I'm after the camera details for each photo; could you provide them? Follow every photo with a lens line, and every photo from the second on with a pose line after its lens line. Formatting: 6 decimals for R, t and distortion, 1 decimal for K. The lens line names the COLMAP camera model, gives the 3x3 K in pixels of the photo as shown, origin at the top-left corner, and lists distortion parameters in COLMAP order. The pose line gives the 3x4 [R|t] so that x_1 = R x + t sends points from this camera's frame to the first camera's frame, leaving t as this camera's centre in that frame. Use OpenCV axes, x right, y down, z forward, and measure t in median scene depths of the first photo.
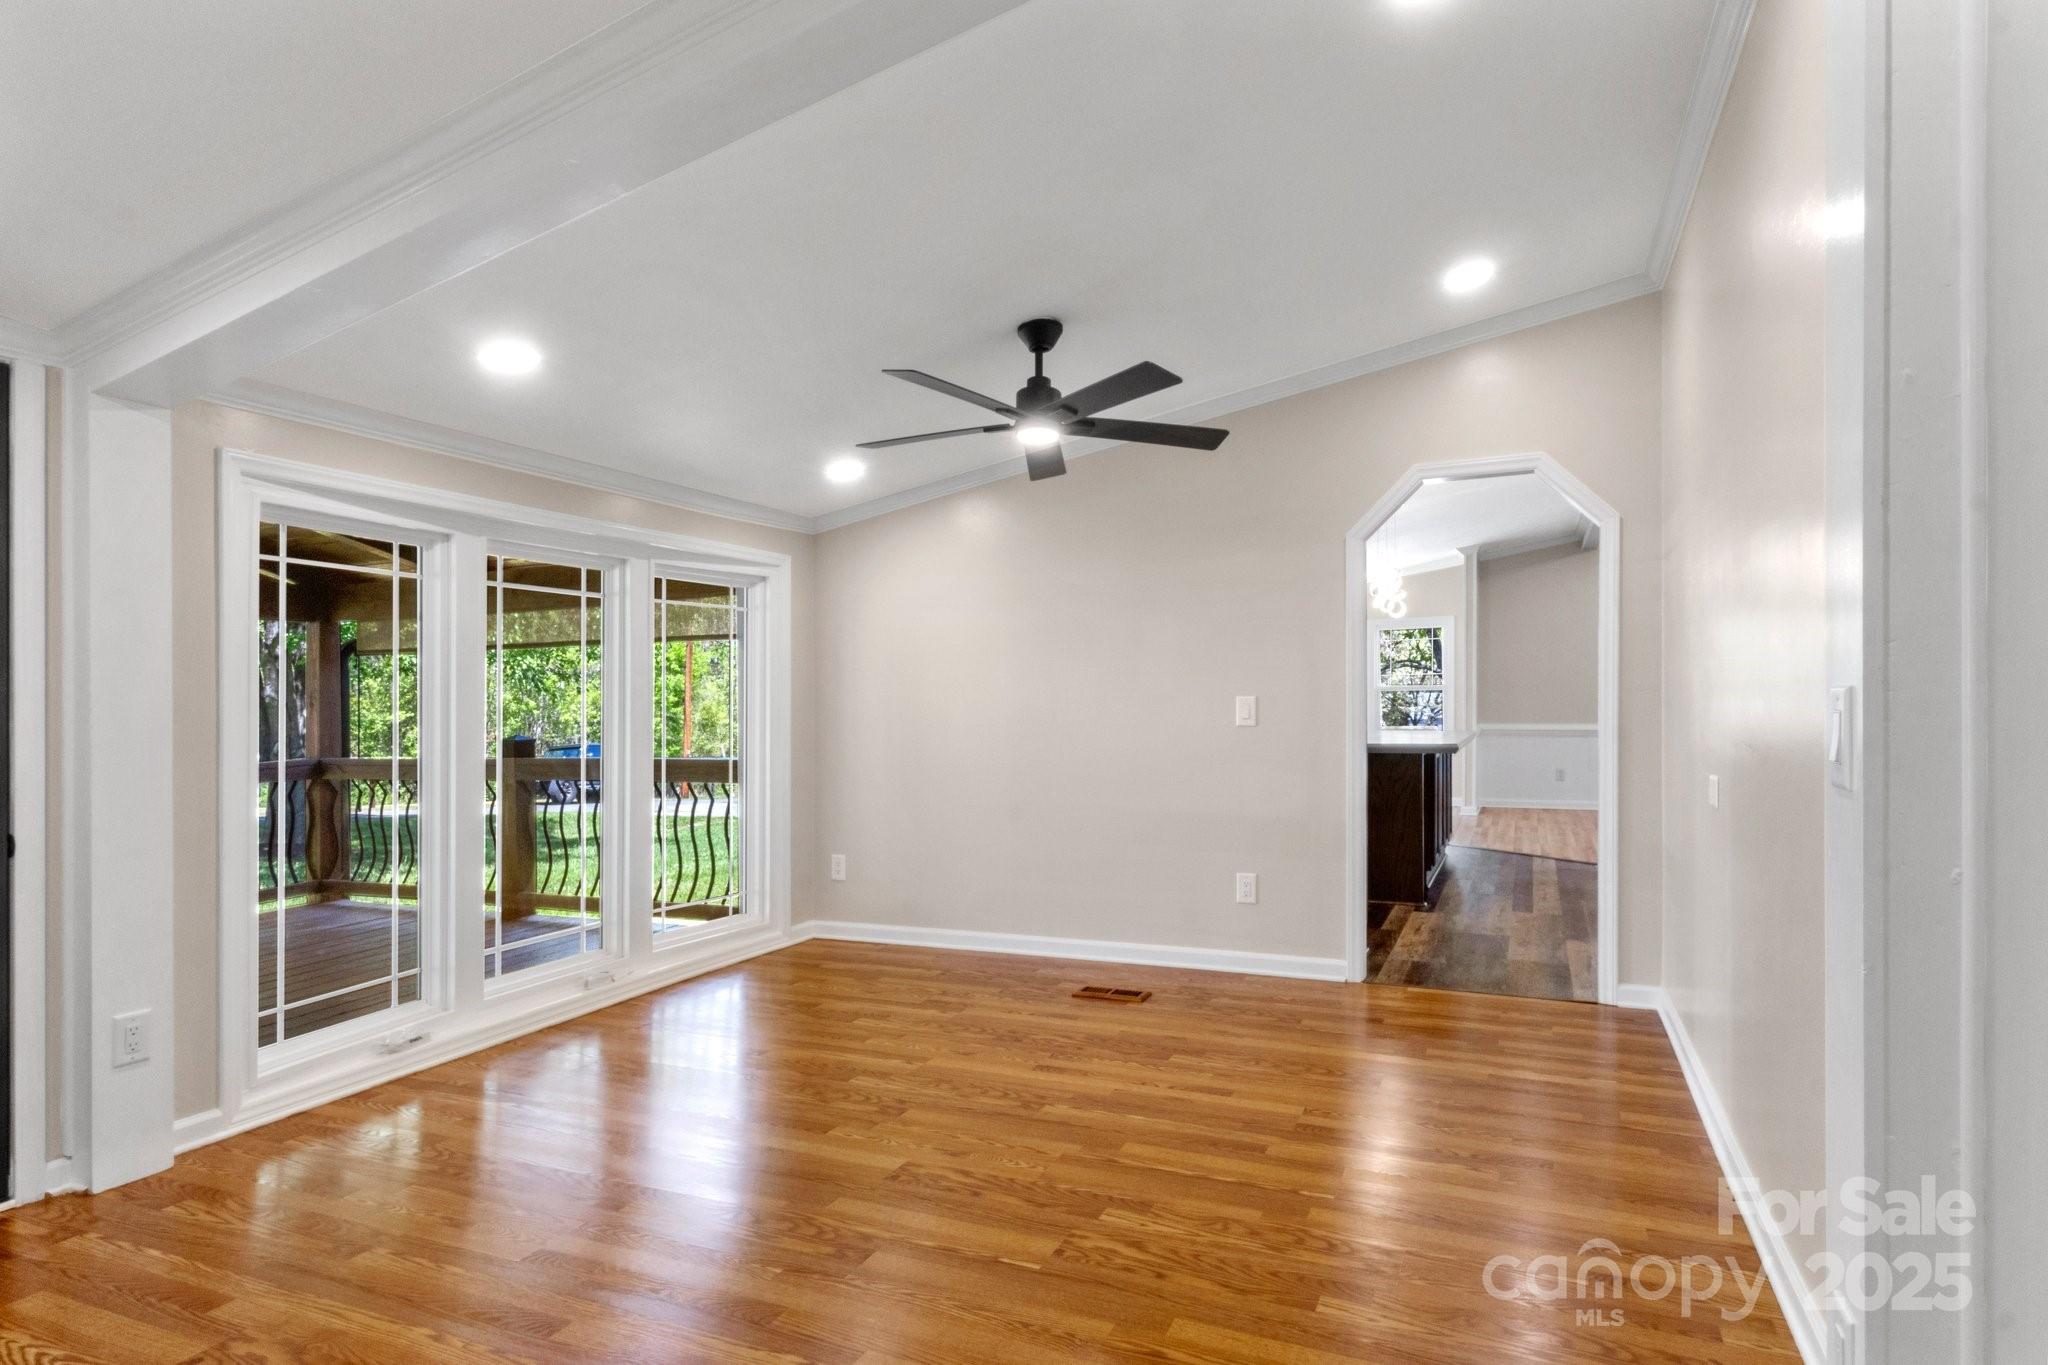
lens RADIAL K [[1140.9, 0, 1025.5], [0, 1140.9, 679.0], [0, 0, 1]] dist [0.008255, 0.000202]
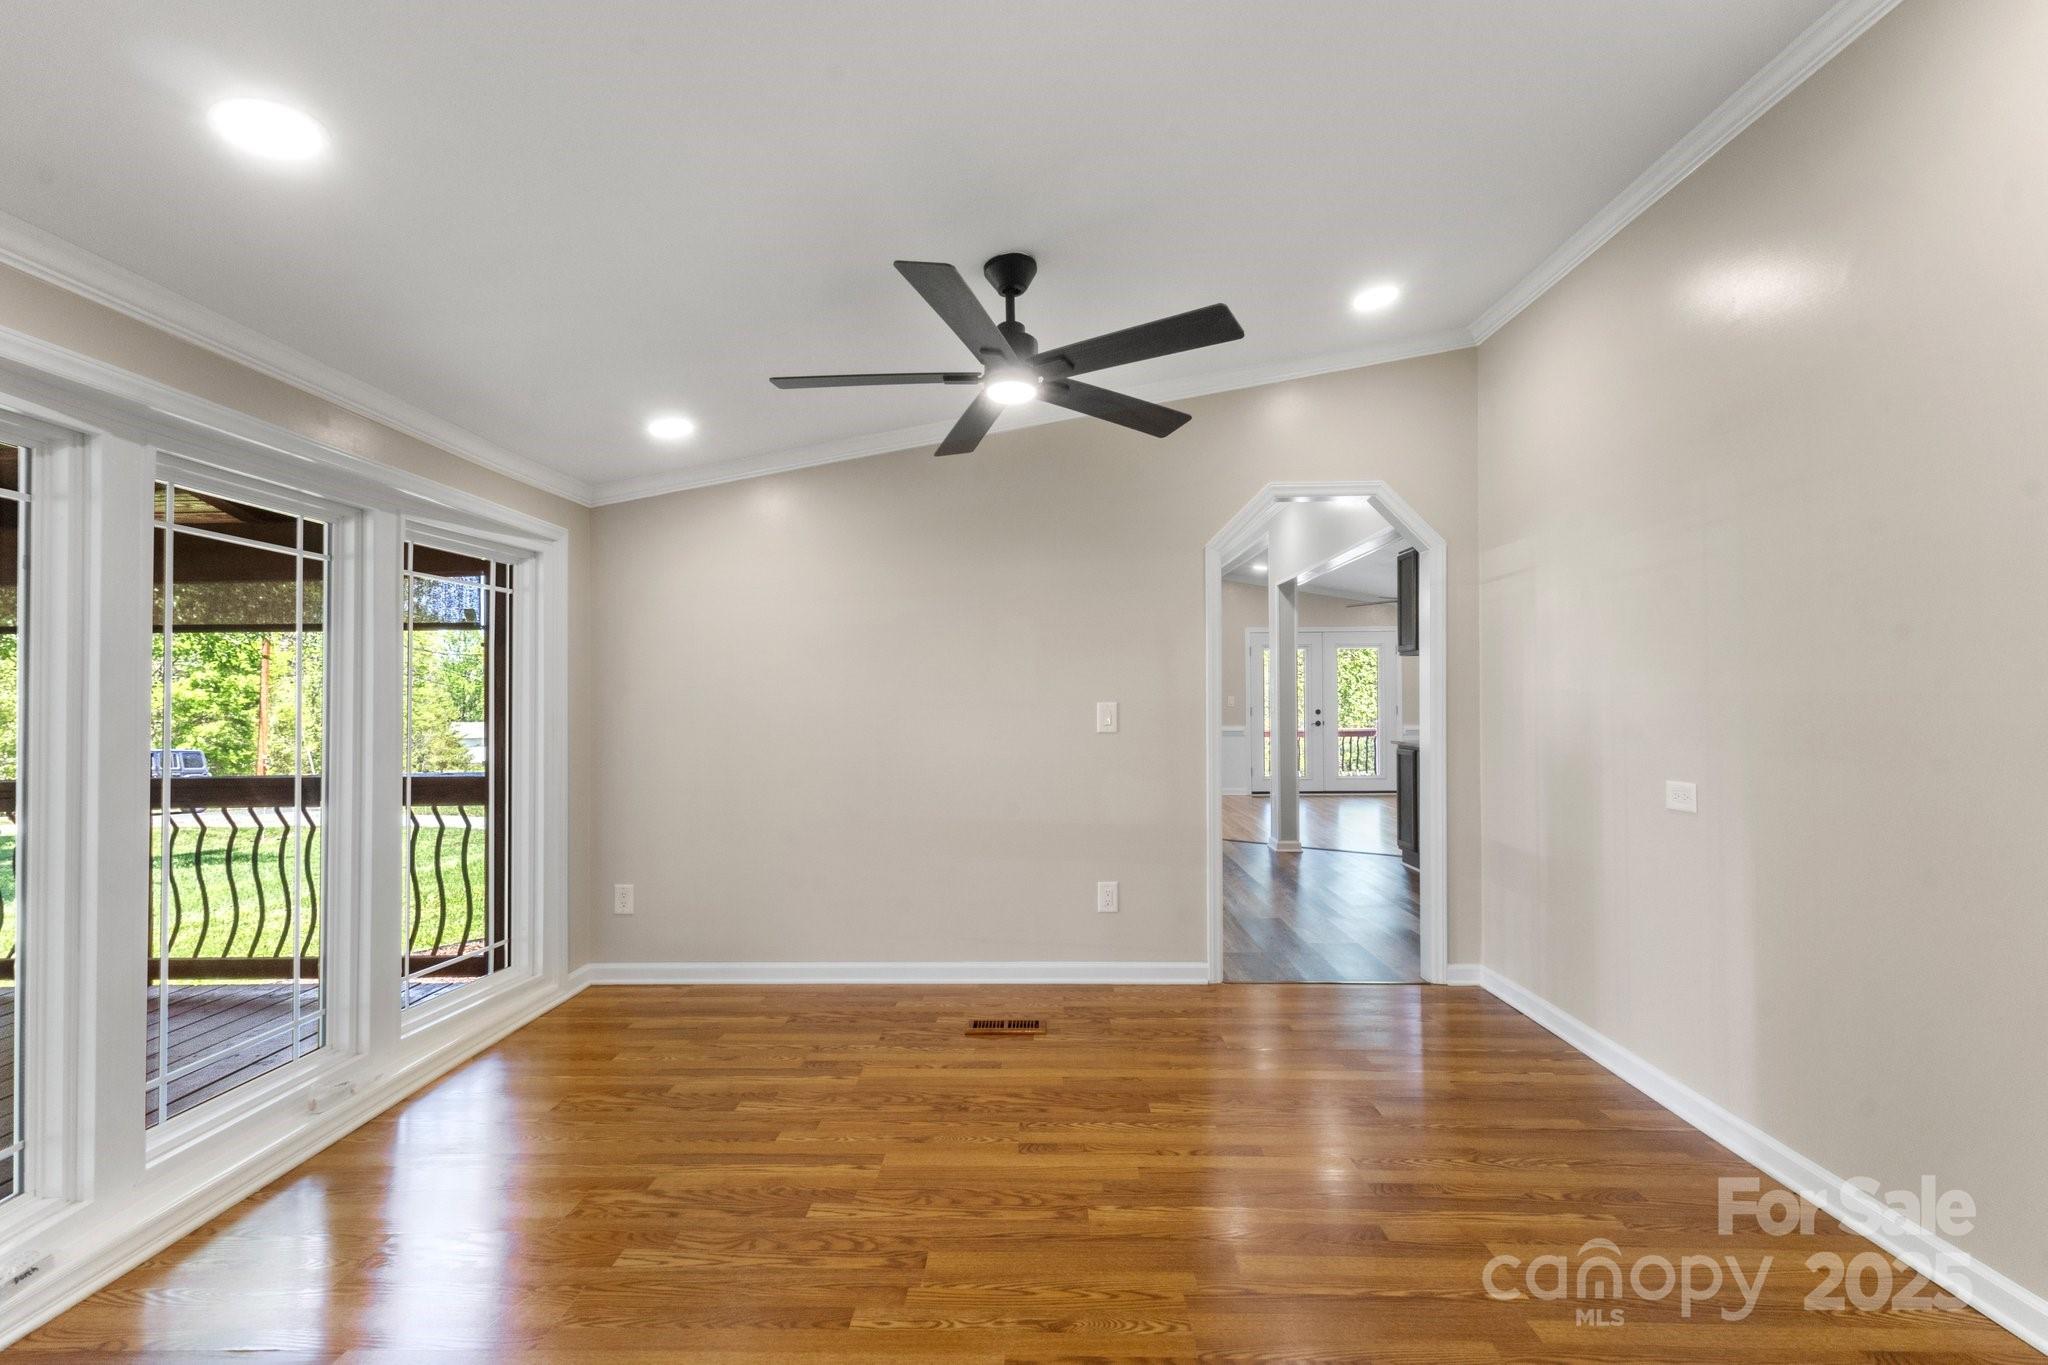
lens RADIAL K [[949.9, 0, 1019.8], [0, 949.9, 689.1], [0, 0, 1]] dist [0.007274, -0.001575]
pose [[0.924159, 0.013379, 0.381775, -0.216544], [-0.013711, 0.999904, -0.001850, 0.006536], [-0.381763, -0.003524, 0.924254, 0.302621]]
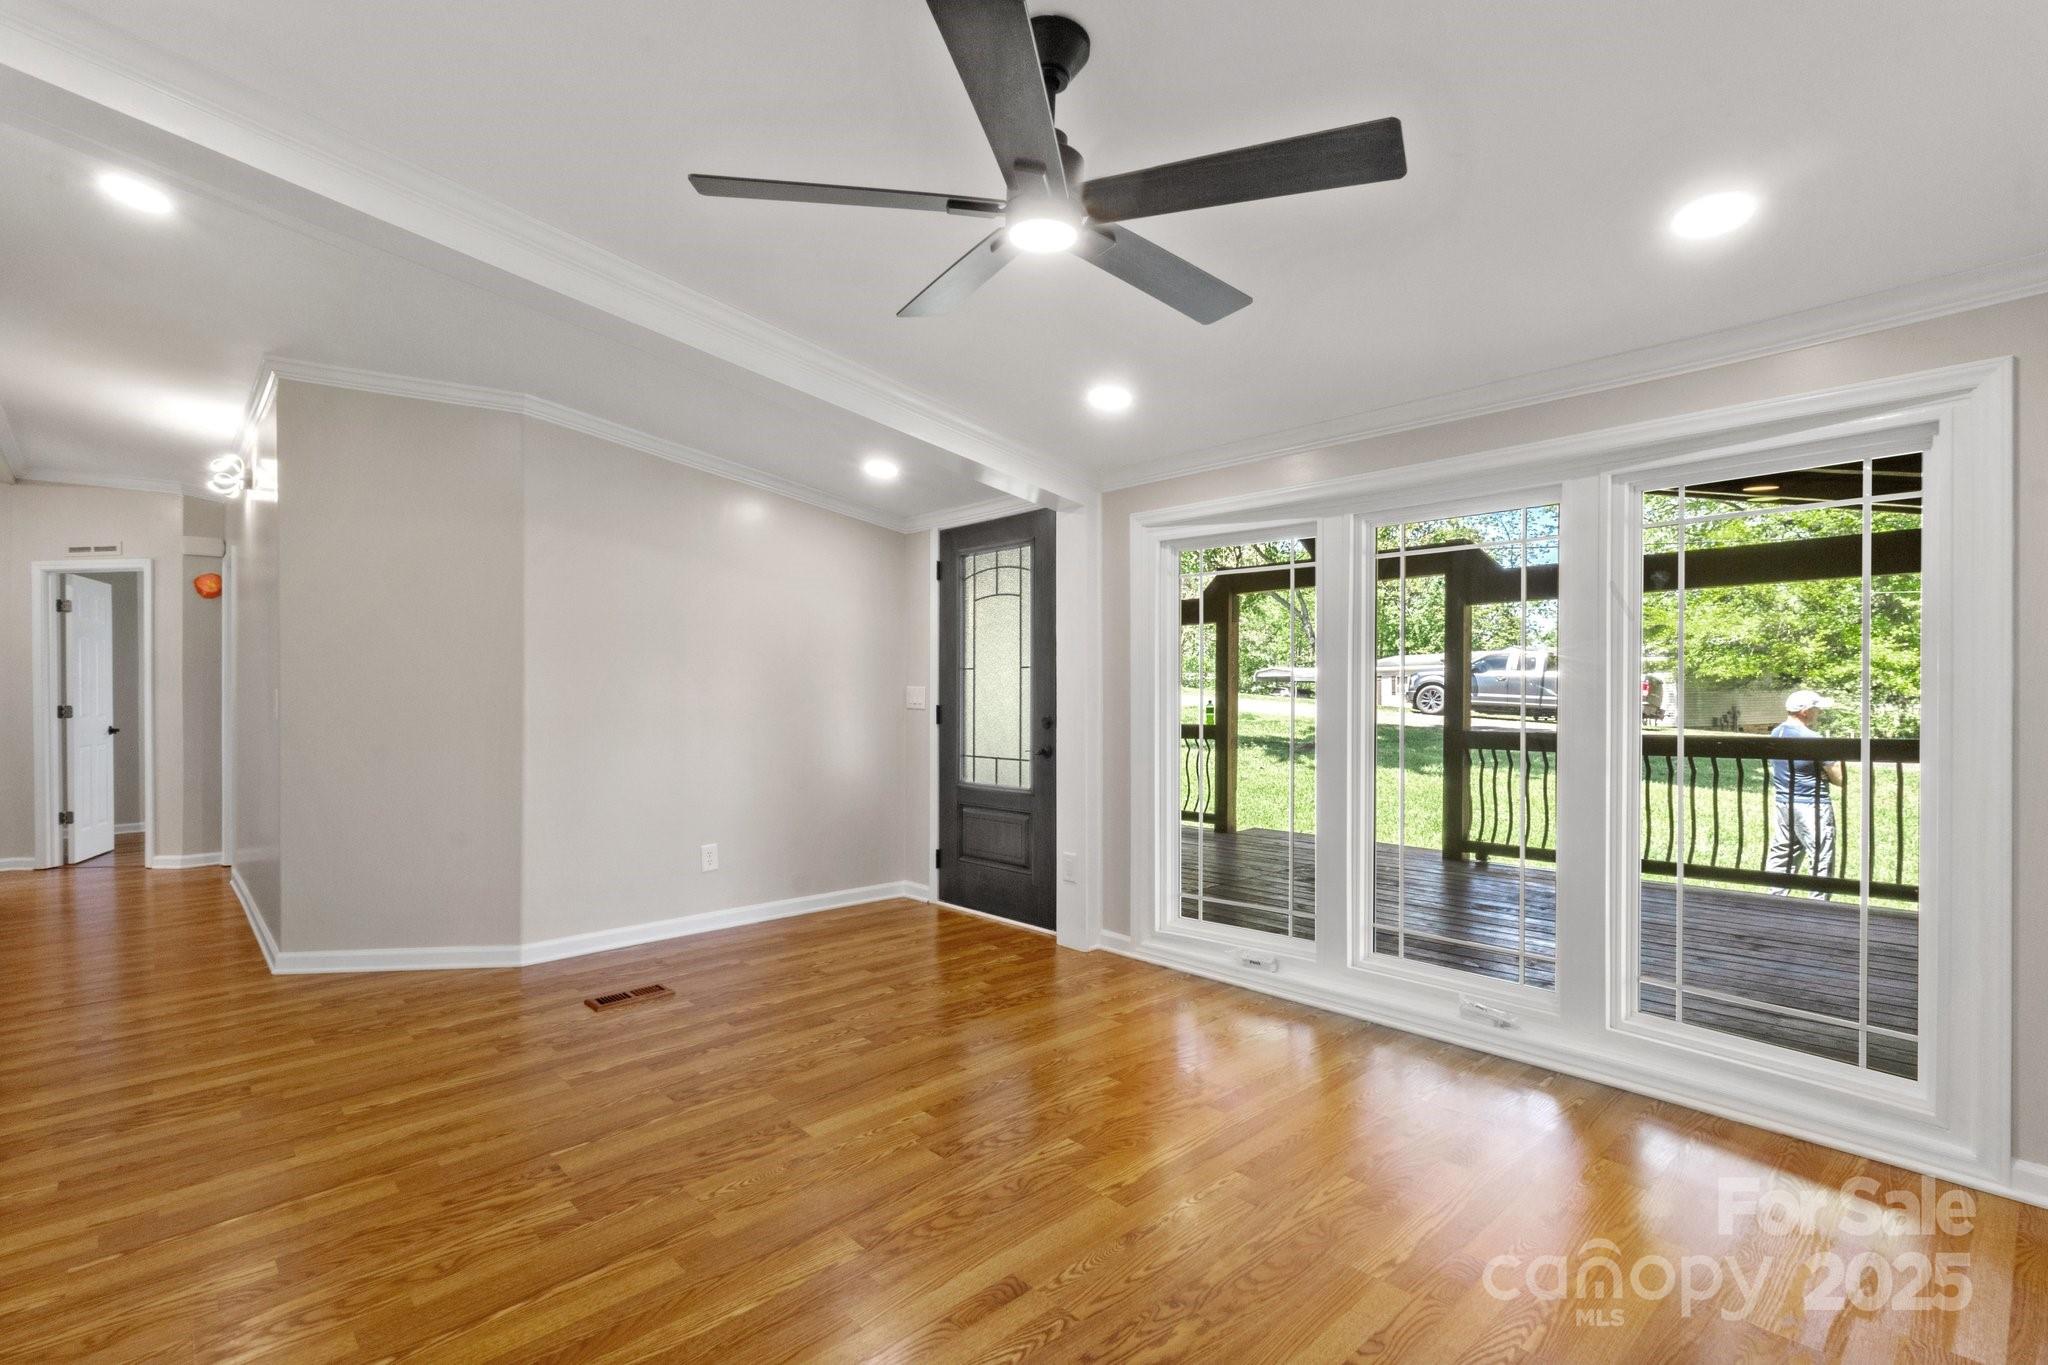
lens RADIAL K [[949.9, 0, 1024.5], [0, 949.9, 692.7], [0, 0, 1]] dist [0.007274, -0.001575]
pose [[-0.399911, 0.023076, -0.916263, 0.393362], [0.029261, 0.999495, 0.012402, 0.013707], [0.916087, -0.021851, -0.400384, 1.014306]]
